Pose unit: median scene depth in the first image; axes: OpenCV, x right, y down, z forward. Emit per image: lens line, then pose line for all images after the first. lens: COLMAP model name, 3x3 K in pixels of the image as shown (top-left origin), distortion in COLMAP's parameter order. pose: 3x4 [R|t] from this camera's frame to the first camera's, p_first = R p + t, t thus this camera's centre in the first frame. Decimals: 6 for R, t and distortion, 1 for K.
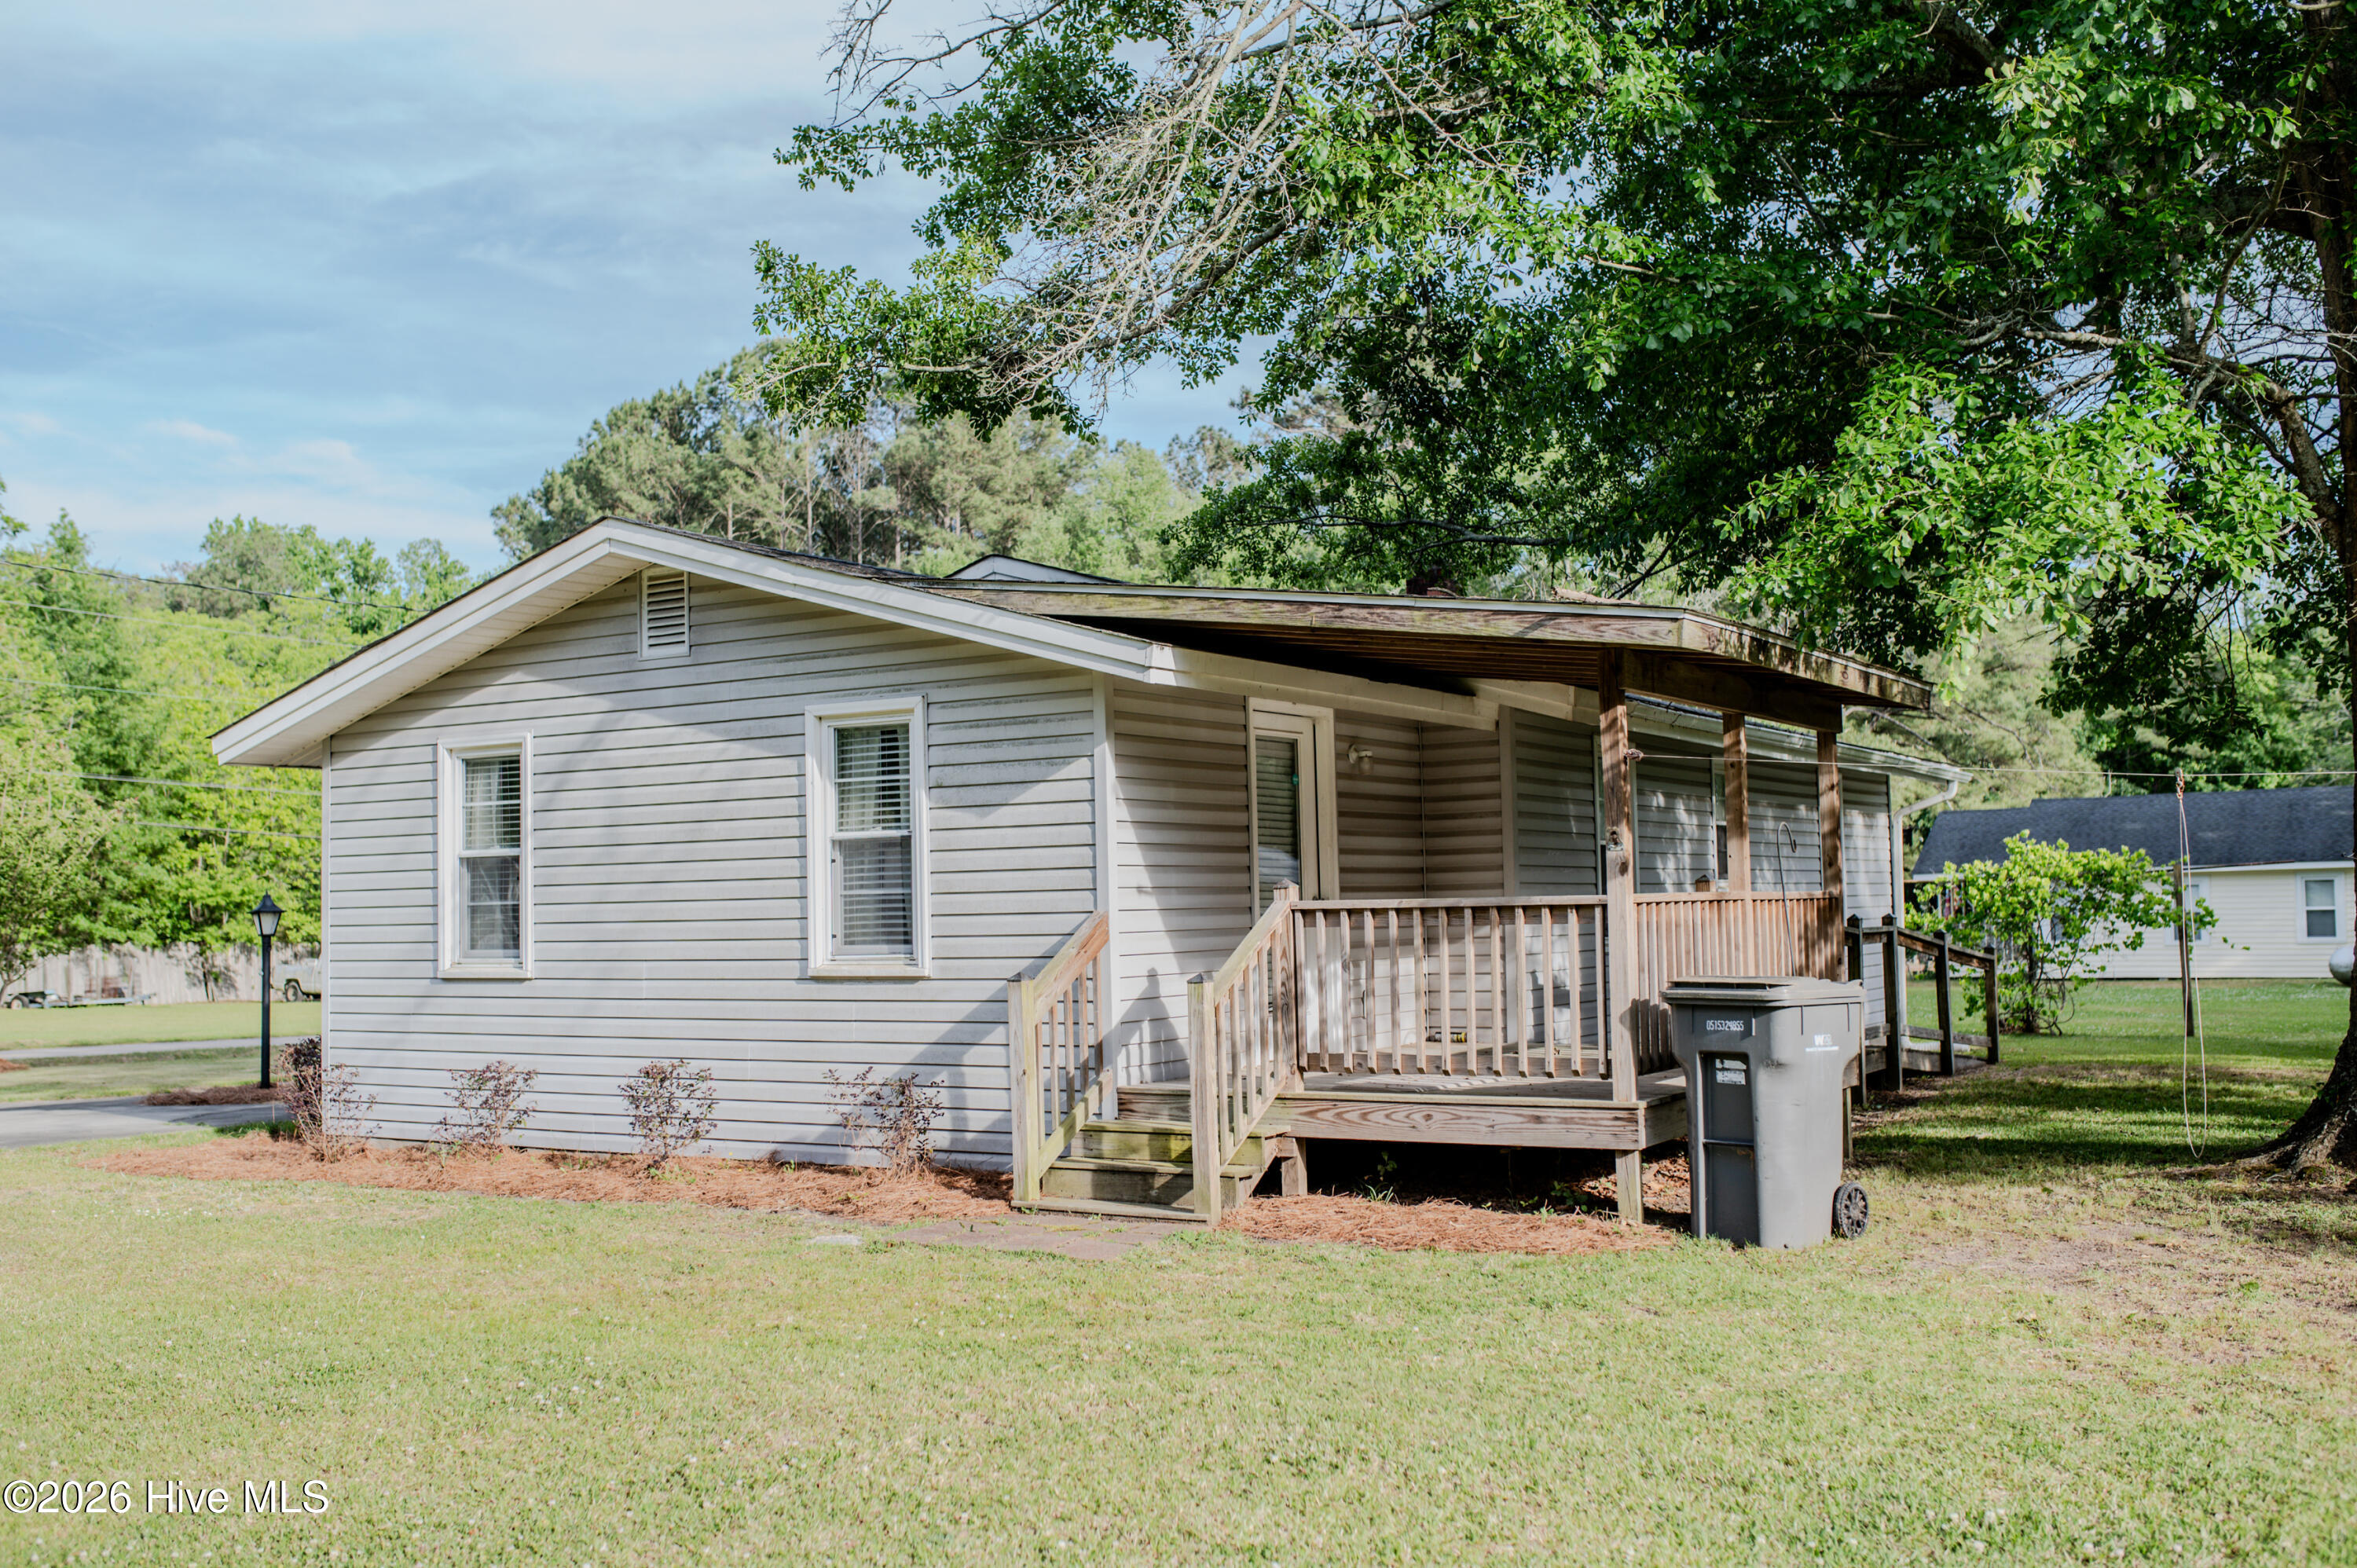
lens RADIAL K [[2385.2, 0, 1178.5], [0, 2385.2, 784.0], [0, 0, 1]] dist [-0.081746, 0.003010]
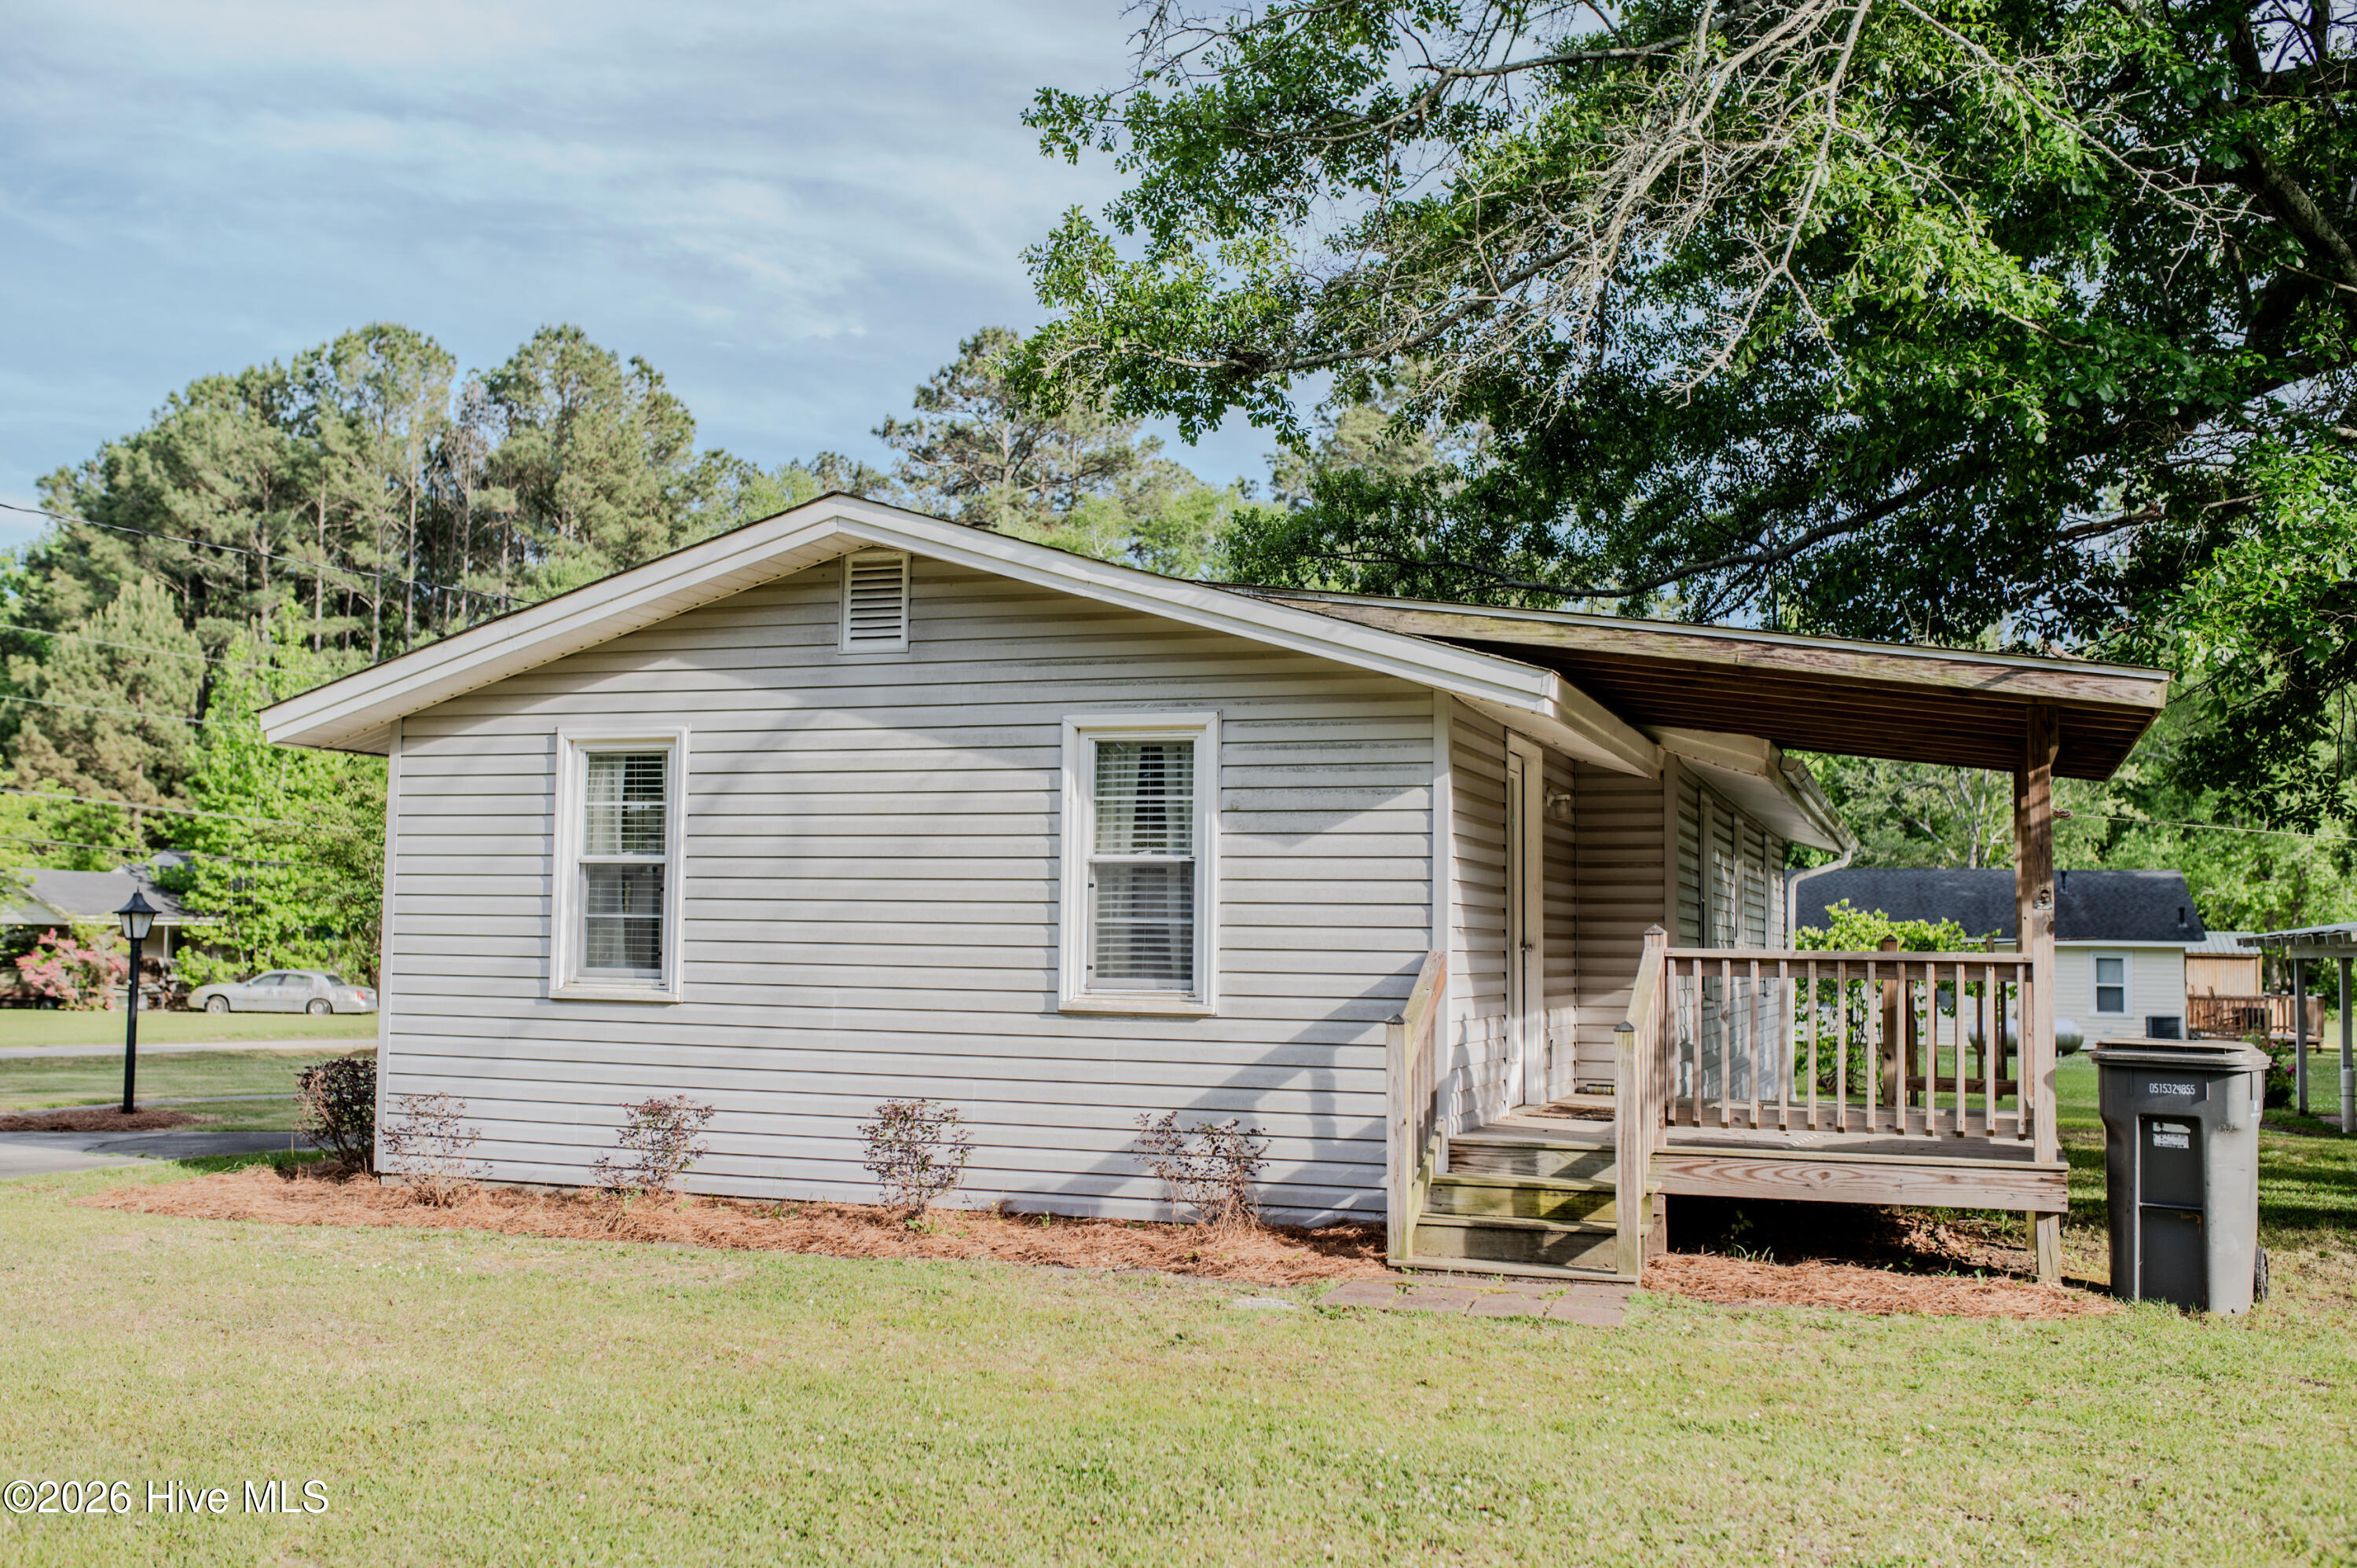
lens RADIAL K [[2369.5, 0, 1178.5], [0, 2369.5, 784.0], [0, 0, 1]] dist [-0.095648, 0.223185]
pose [[0.974030, 0.051038, 0.220593, -0.301463], [-0.047175, 0.998628, -0.022749, 0.011874], [-0.221451, 0.011752, 0.975101, 0.096340]]
